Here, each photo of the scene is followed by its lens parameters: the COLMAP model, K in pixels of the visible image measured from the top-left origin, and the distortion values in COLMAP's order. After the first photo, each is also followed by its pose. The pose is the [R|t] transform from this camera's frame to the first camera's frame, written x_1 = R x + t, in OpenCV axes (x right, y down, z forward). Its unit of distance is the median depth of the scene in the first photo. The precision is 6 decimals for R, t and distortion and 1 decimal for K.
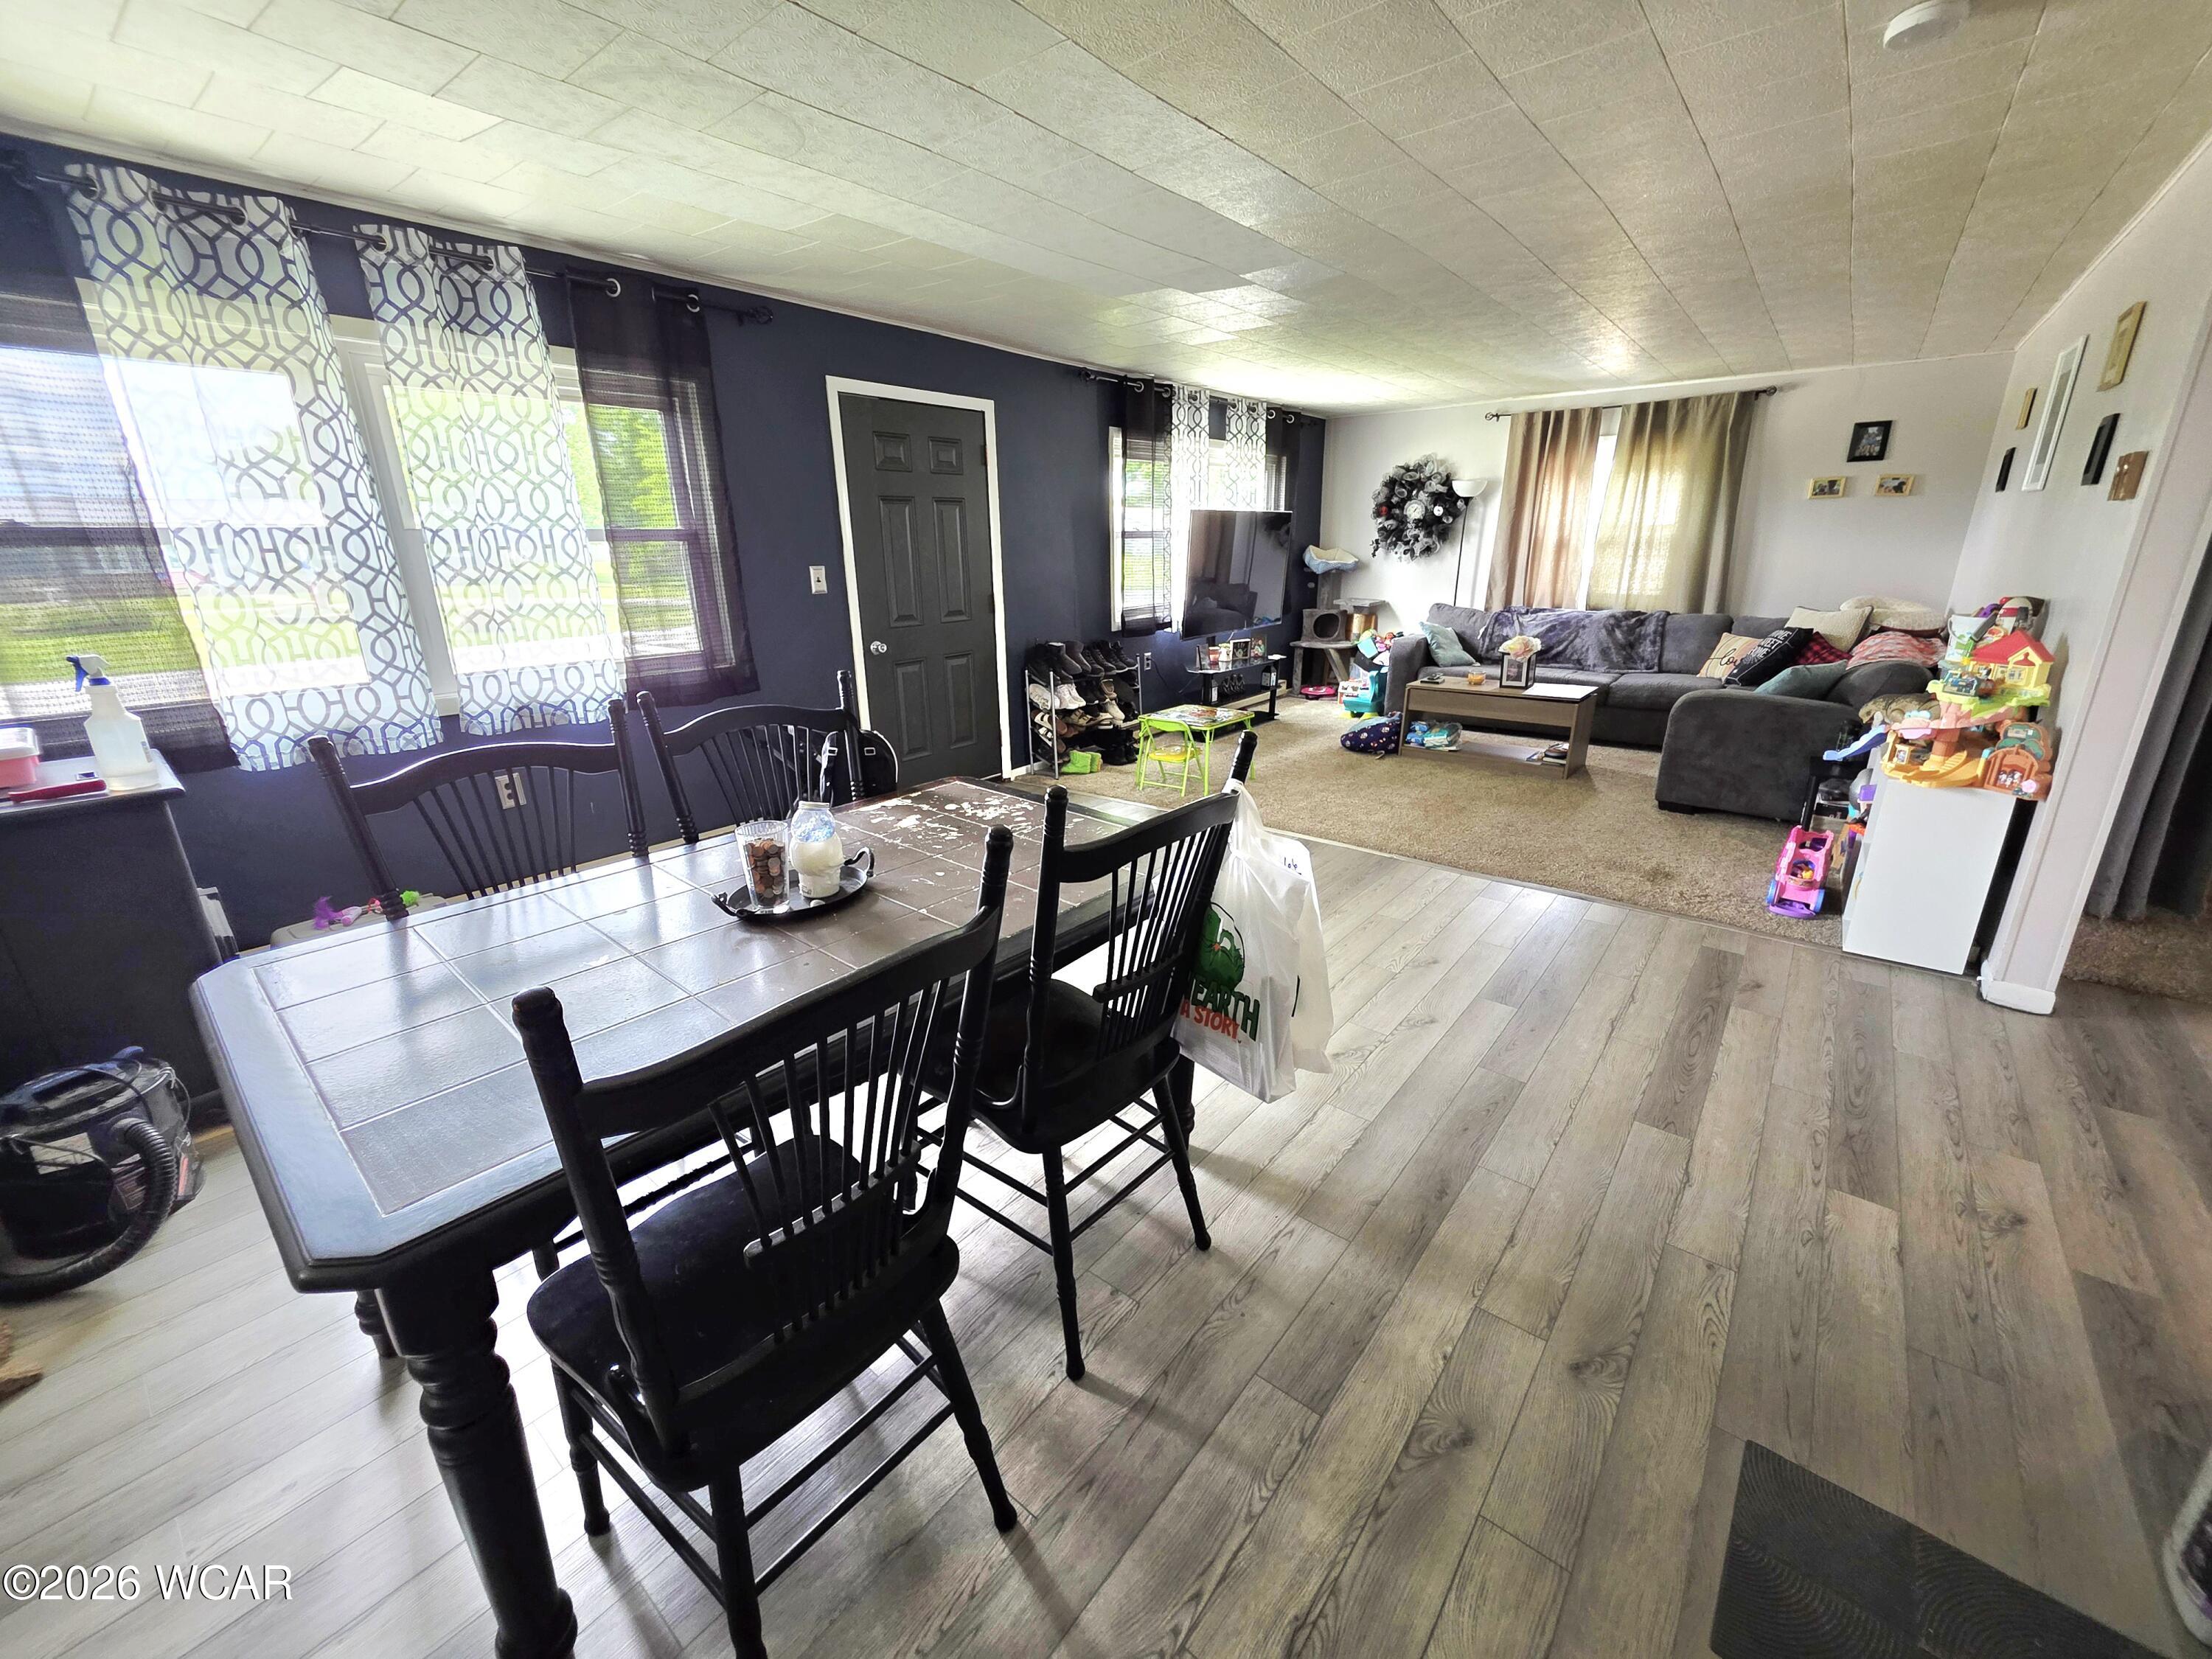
lens RADIAL K [[889.9, 0, 1106.5], [0, 889.9, 826.6], [0, 0, 1]] dist [0.004094, -0.001126]
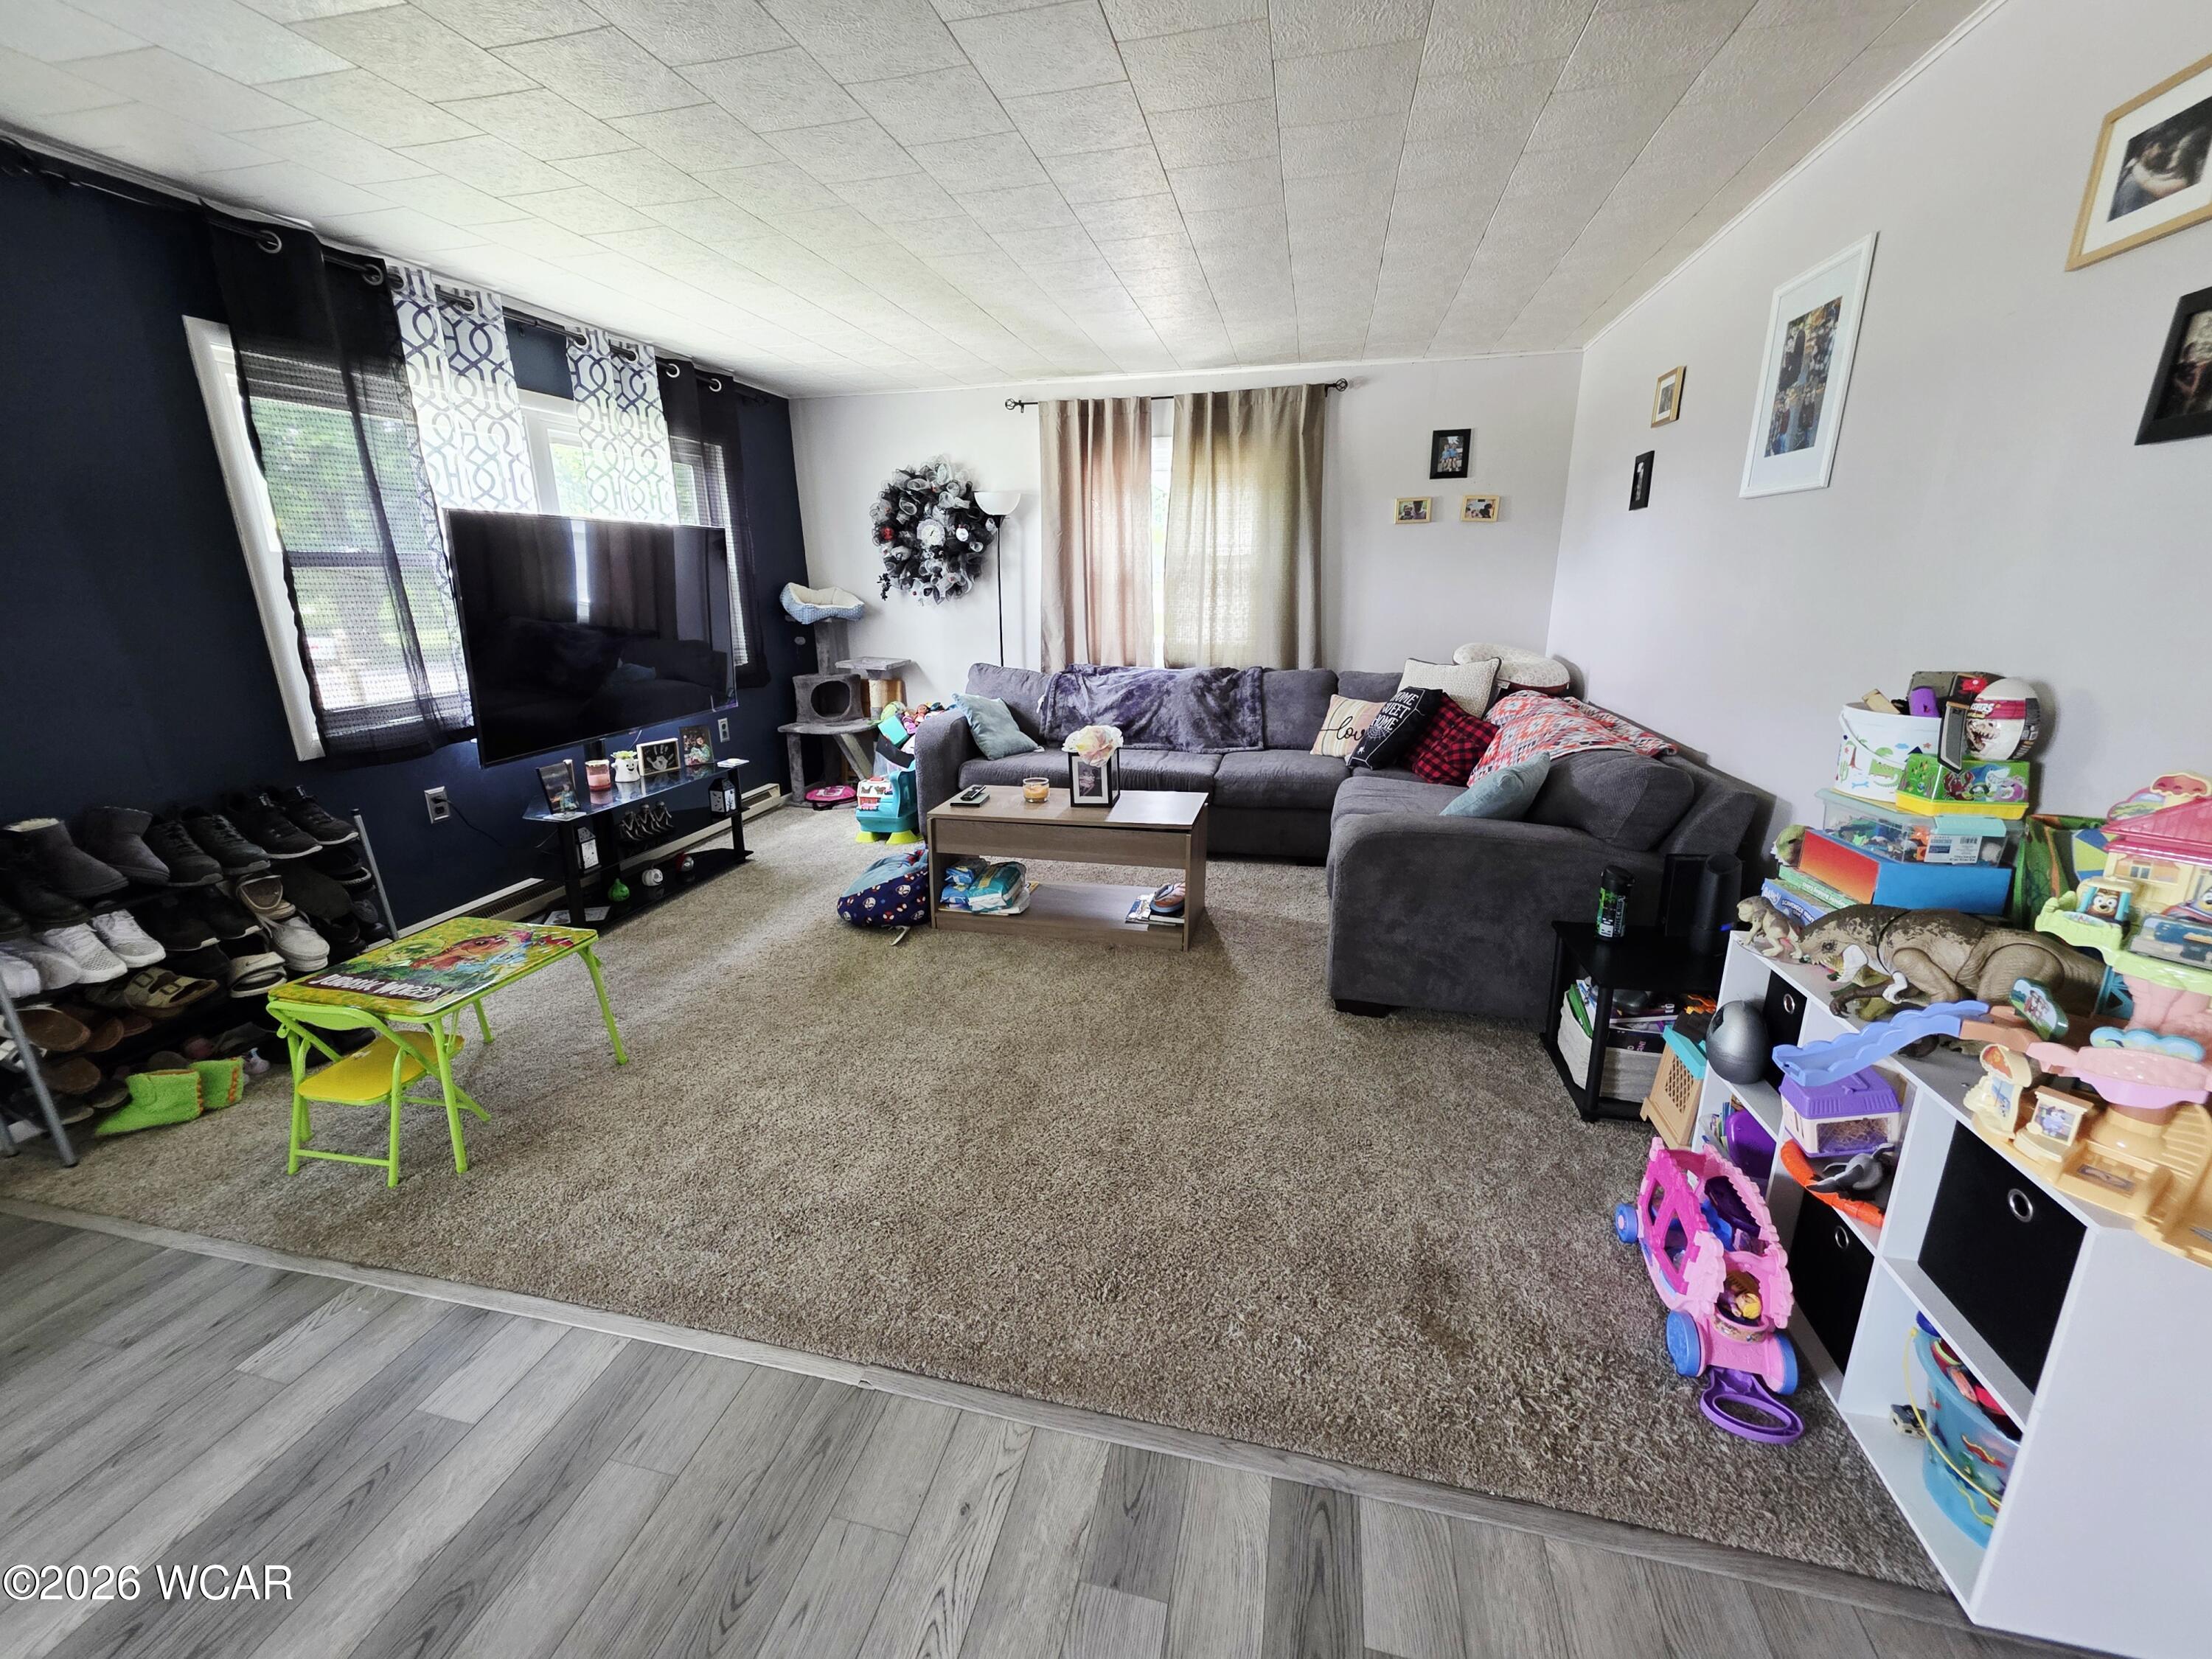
lens RADIAL K [[889.9, 0, 1107.3], [0, 889.9, 825.1], [0, 0, 1]] dist [0.004094, -0.001126]
pose [[0.901914, -0.114982, 0.416330, 0.174391], [0.132728, 0.991056, -0.013825, -0.112523], [-0.411016, 0.067727, 0.909109, 0.364202]]
